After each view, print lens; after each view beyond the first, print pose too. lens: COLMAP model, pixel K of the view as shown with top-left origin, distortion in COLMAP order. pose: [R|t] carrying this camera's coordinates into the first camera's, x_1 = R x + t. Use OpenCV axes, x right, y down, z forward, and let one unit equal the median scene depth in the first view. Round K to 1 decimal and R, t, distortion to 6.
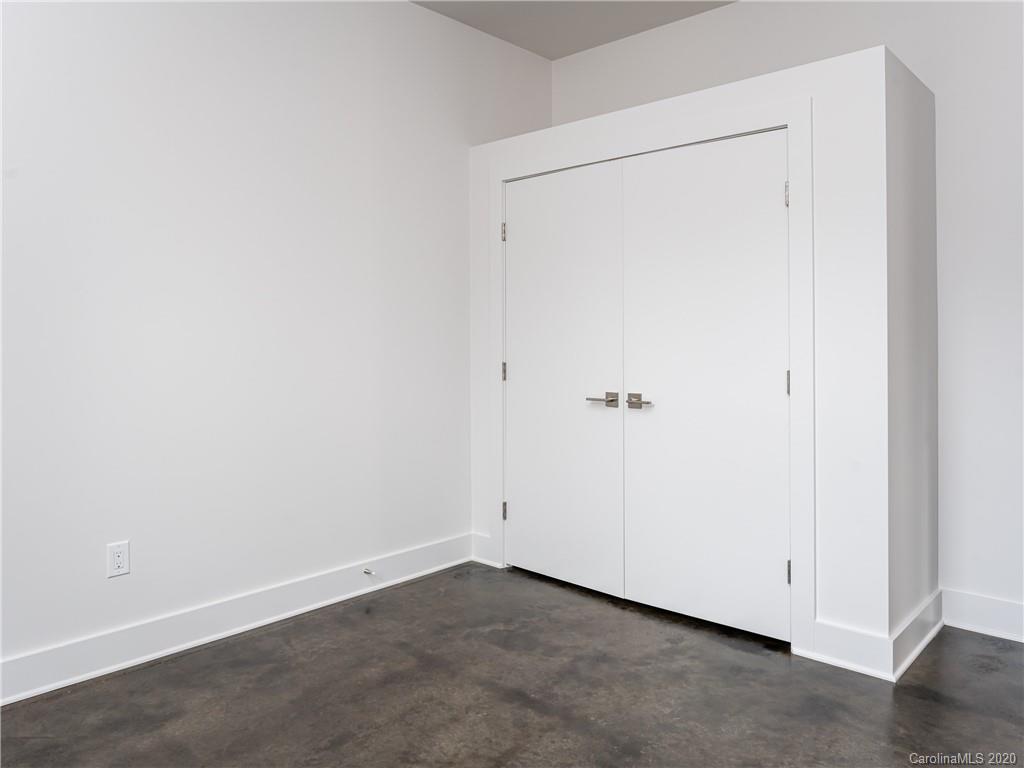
lens RADIAL K [[730.6, 0, 516.8], [0, 730.6, 383.4], [0, 0, 1]] dist [0.000313, 0.002533]
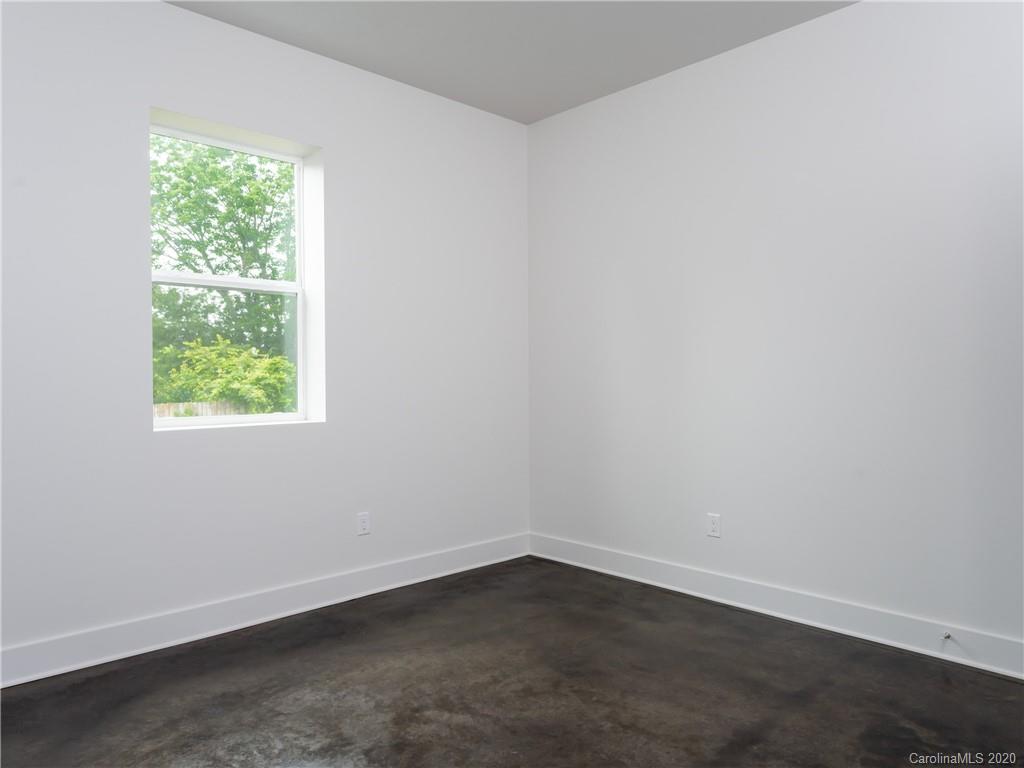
lens RADIAL K [[691.6, 0, 512.3], [0, 691.6, 382.8], [0, 0, 1]] dist [-0.001236, -0.000046]
pose [[-0.070396, 0.001586, -0.997518, 0.636758], [-0.055863, 0.998423, 0.005530, -0.025391], [0.995954, 0.056114, -0.070197, 0.482781]]
